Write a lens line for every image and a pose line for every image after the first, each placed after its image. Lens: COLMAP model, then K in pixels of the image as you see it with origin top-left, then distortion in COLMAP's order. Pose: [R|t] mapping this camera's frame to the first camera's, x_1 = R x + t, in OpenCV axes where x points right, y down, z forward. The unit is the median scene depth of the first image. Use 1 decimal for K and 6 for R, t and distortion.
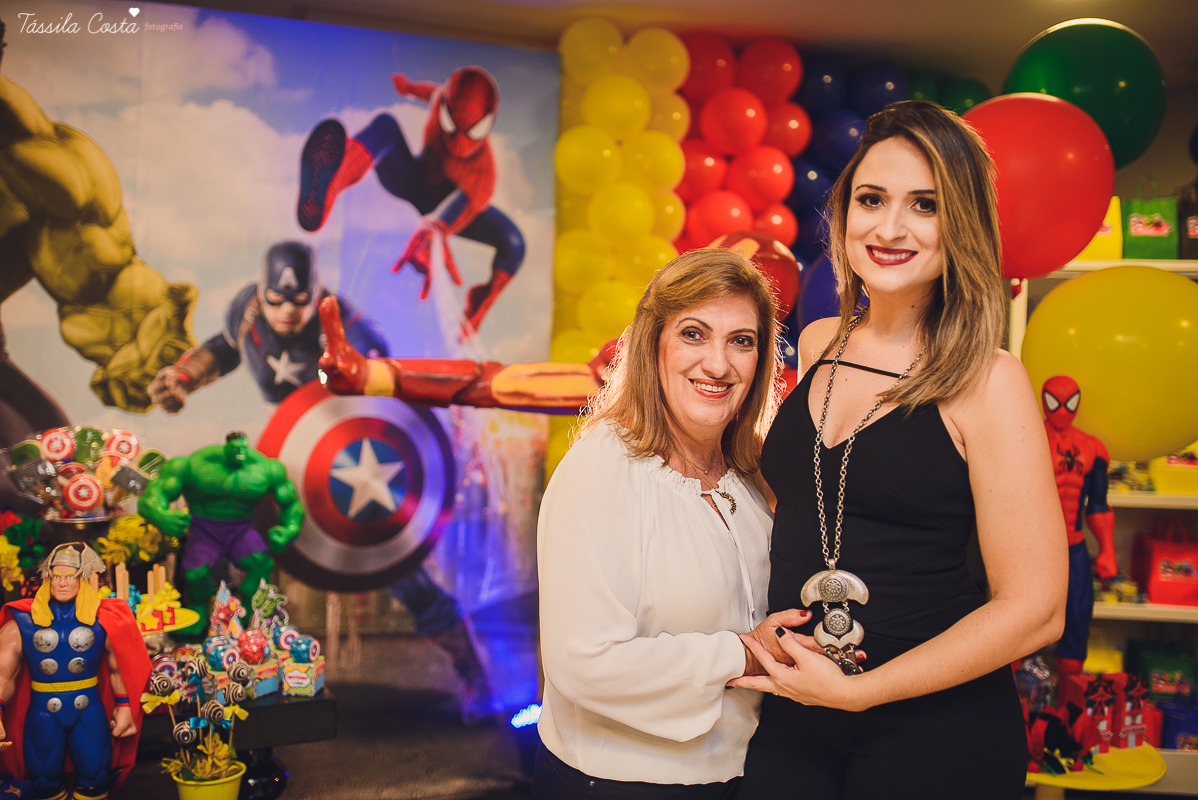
lens RADIAL K [[1139.6, 0, 591.8], [0, 1139.6, 396.3], [0, 0, 1]] dist [-0.043951, 0.000000]
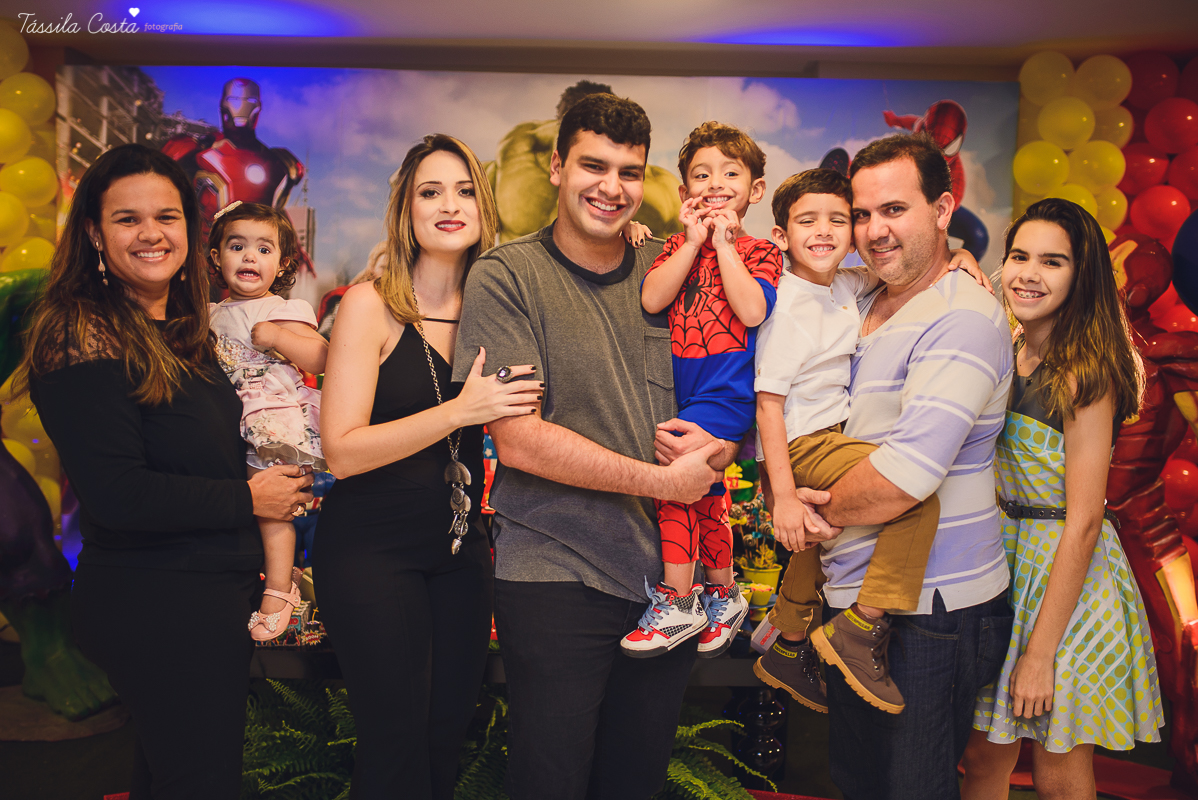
lens RADIAL K [[1139.6, 0, 603.4], [0, 1139.6, 424.5], [0, 0, 1]] dist [-0.043951, 0.000000]
pose [[0.916209, 0.032269, -0.399400, 0.063351], [-0.014779, 0.998795, 0.046795, 0.023851], [0.400429, -0.036971, 0.915582, -0.349784]]
